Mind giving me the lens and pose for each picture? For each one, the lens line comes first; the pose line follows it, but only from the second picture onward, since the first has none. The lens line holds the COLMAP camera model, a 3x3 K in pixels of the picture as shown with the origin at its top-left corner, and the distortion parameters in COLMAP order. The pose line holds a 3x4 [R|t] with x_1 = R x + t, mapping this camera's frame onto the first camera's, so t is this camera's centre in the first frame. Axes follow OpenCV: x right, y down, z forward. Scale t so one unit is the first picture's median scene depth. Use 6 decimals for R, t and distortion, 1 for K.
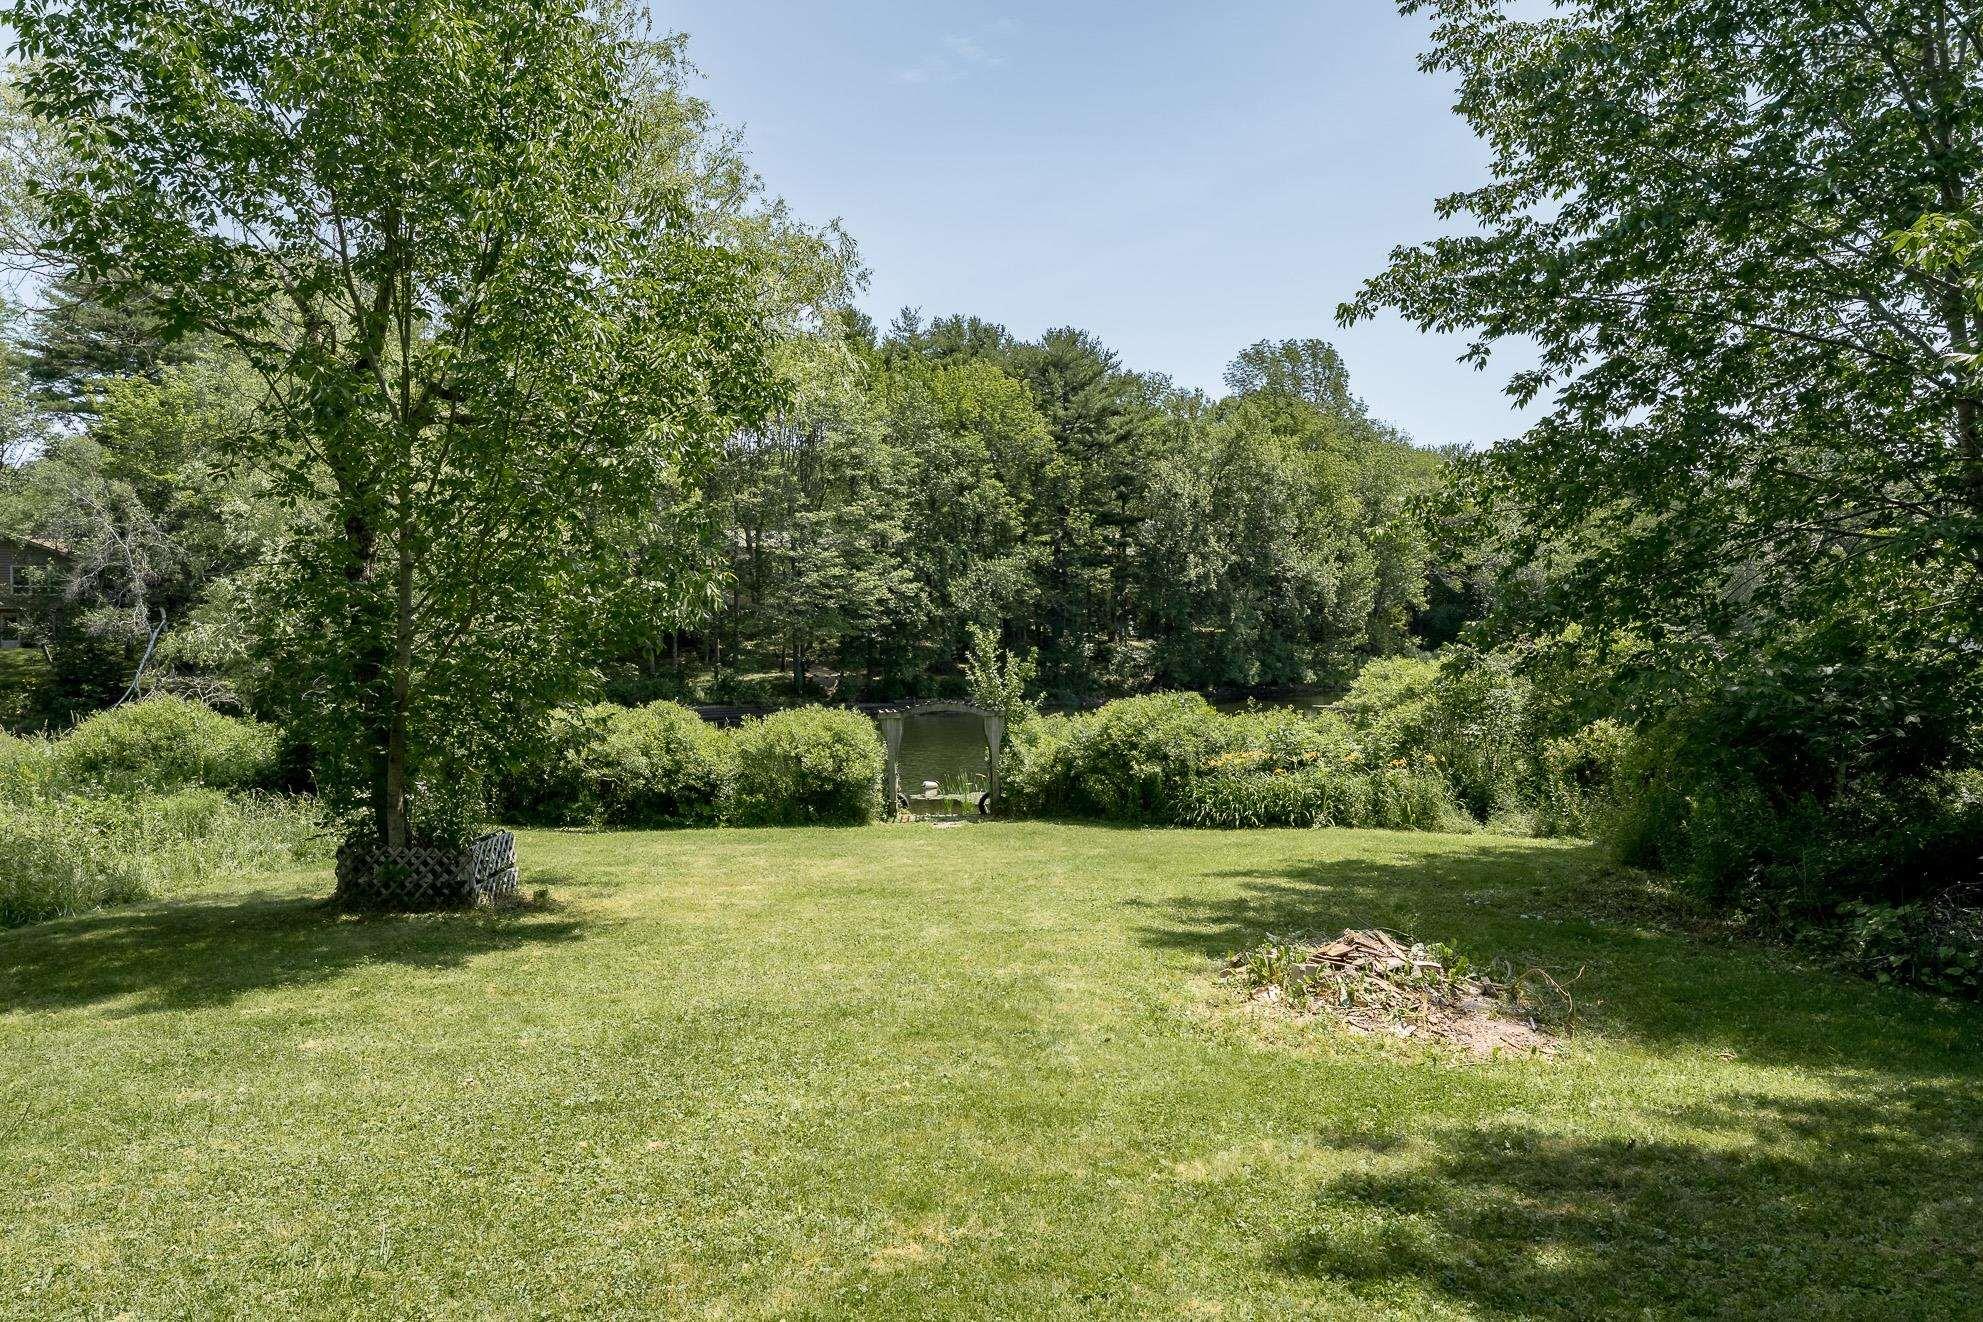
lens RADIAL K [[1264.5, 0, 991.5], [0, 1264.5, 661.0], [0, 0, 1]] dist [0.025210, -0.000232]
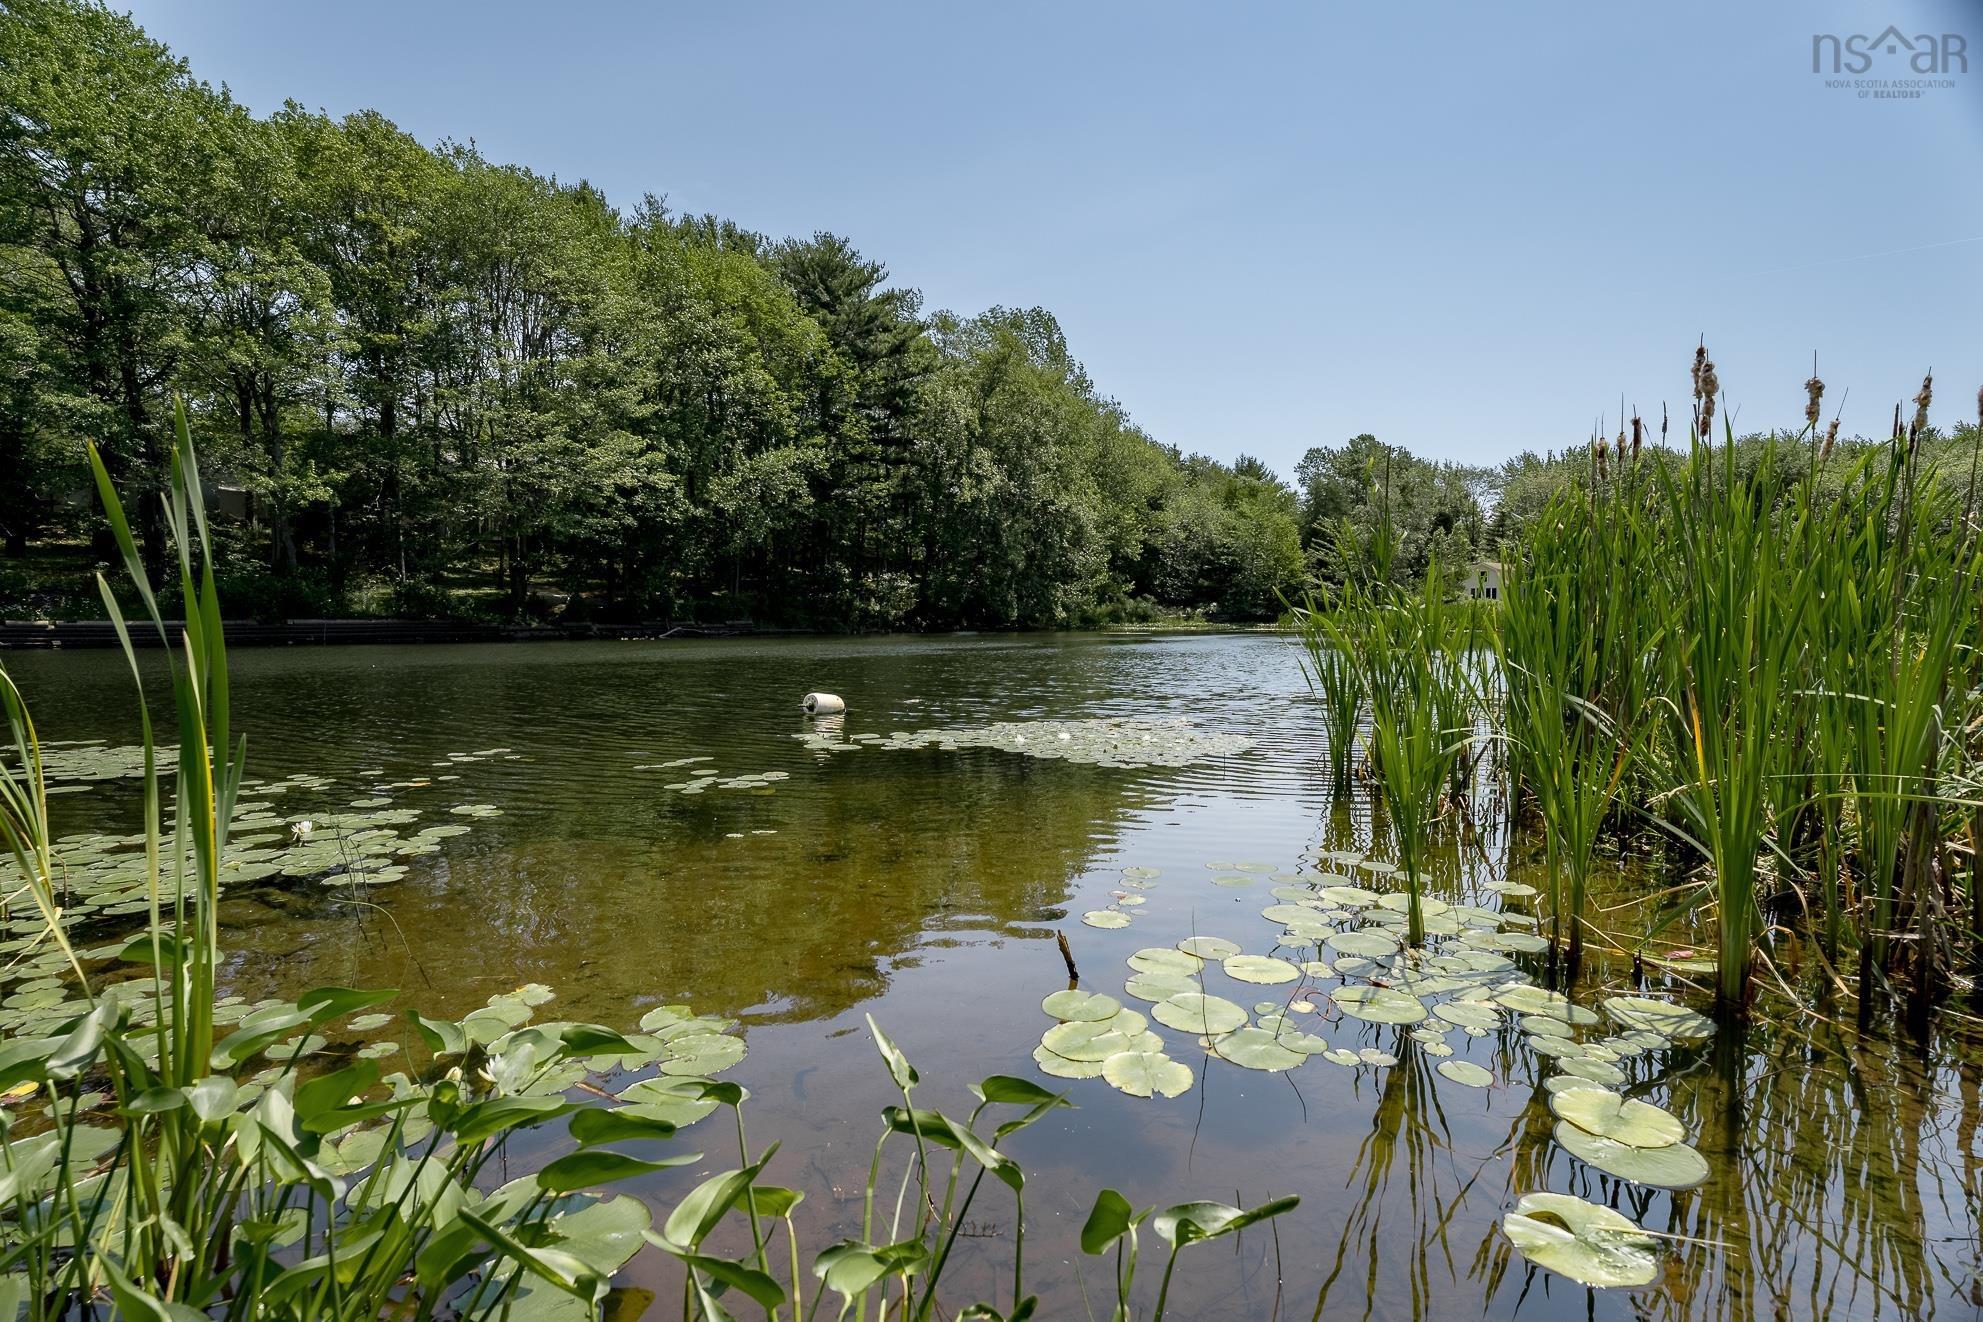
lens RADIAL K [[903.4, 0, 991.5], [0, 903.4, 661.0], [0, 0, 1]] dist [-0.024471, 0.000182]
pose [[0.953917, -0.004954, 0.300031, -0.032677], [-0.005314, 0.999428, 0.033398, 0.035226], [-0.300025, -0.033453, 0.953345, 0.343753]]
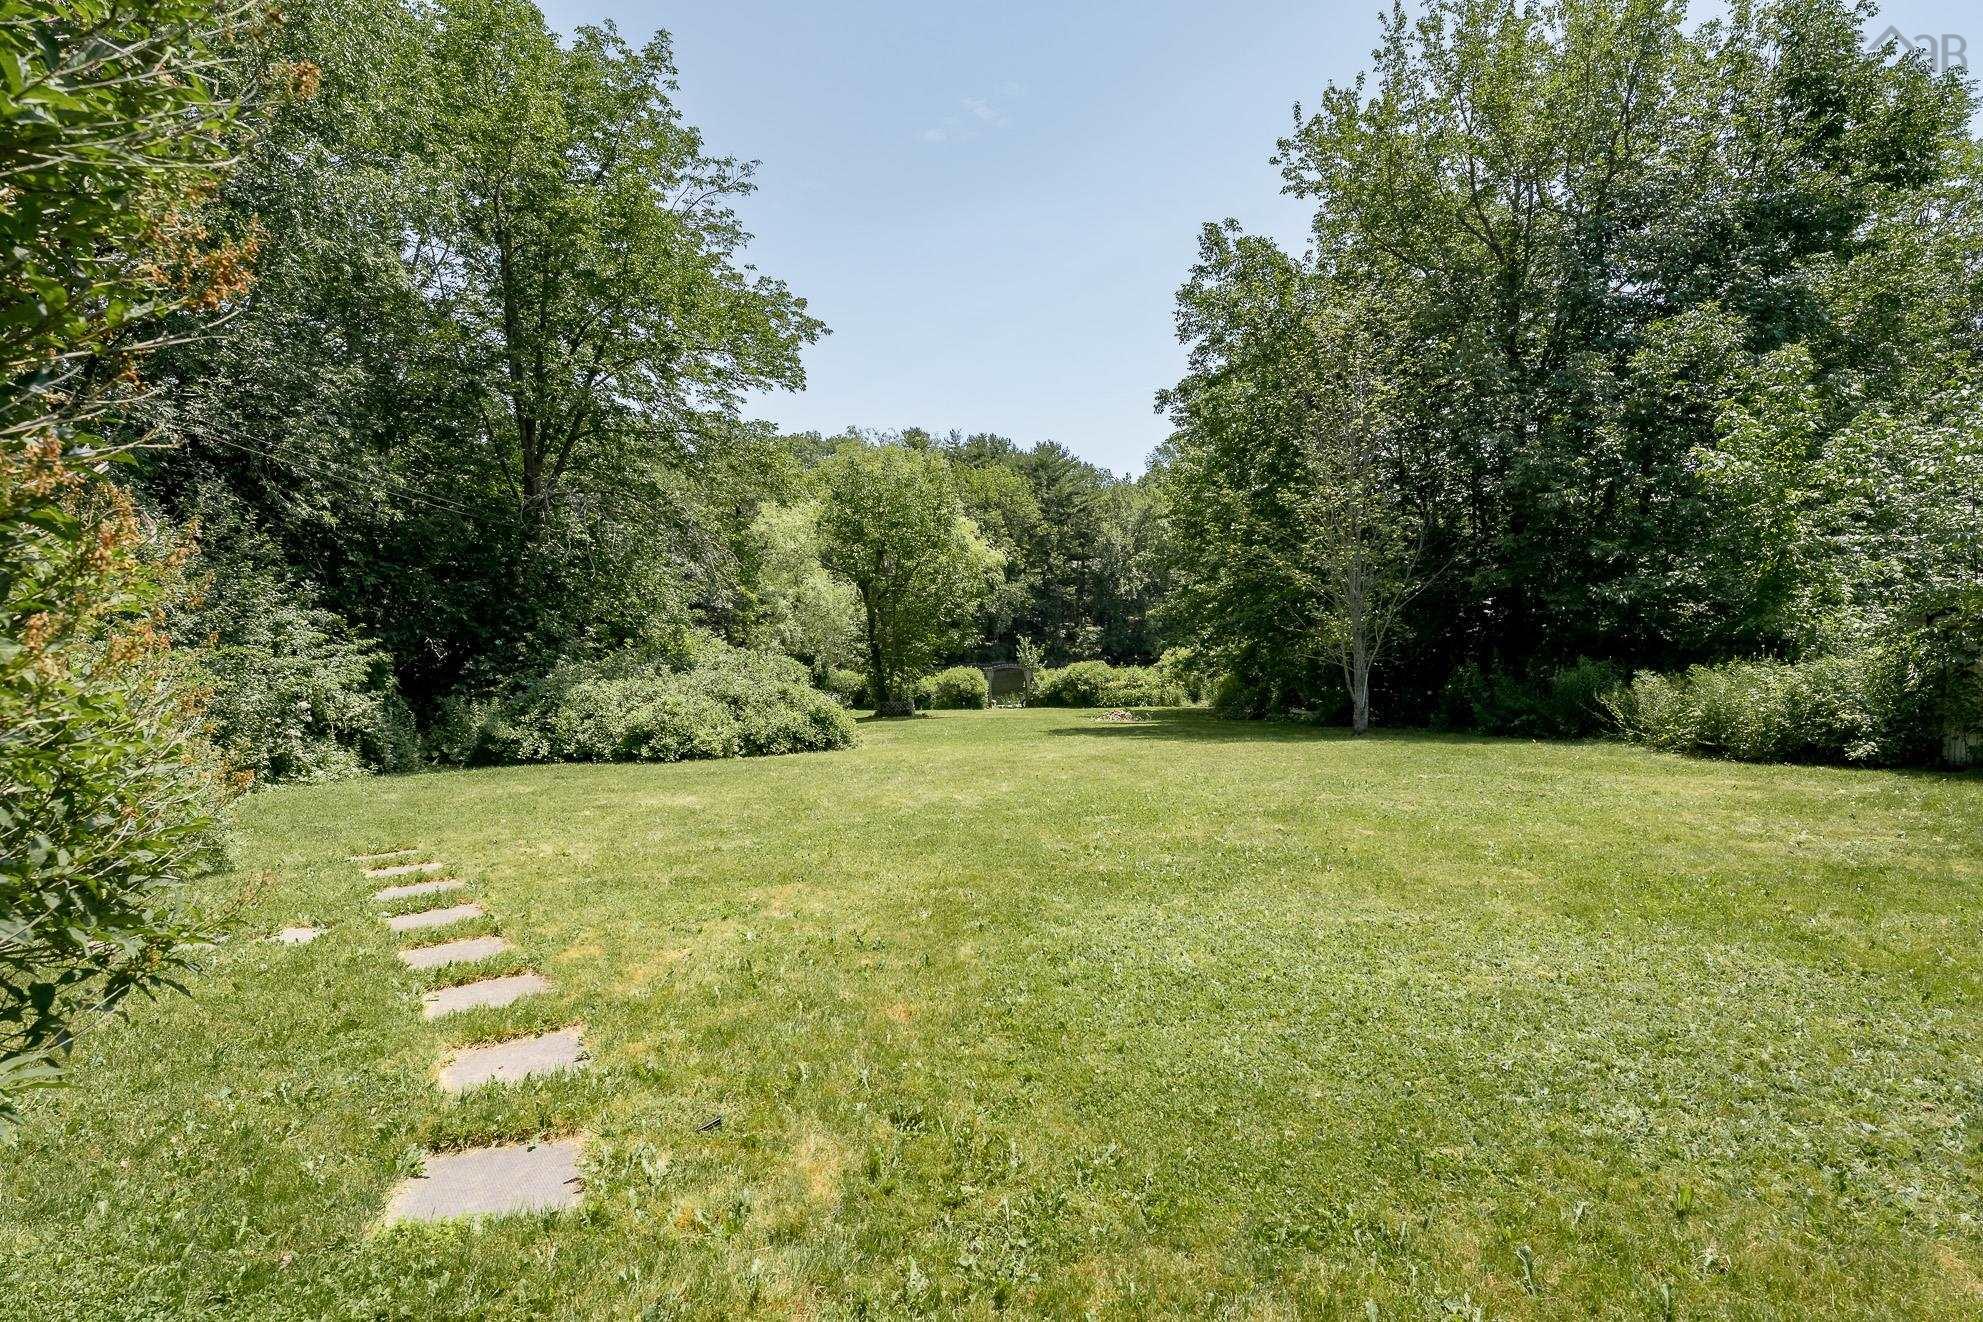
lens RADIAL K [[981.4, 0, 991.5], [0, 981.4, 661.0], [0, 0, 1]] dist [-0.001624, -0.019362]
pose [[0.999955, -0.008676, 0.003942, -0.026170], [0.008562, 0.999574, 0.027897, -0.010671], [-0.004183, -0.027862, 0.999603, -0.341590]]
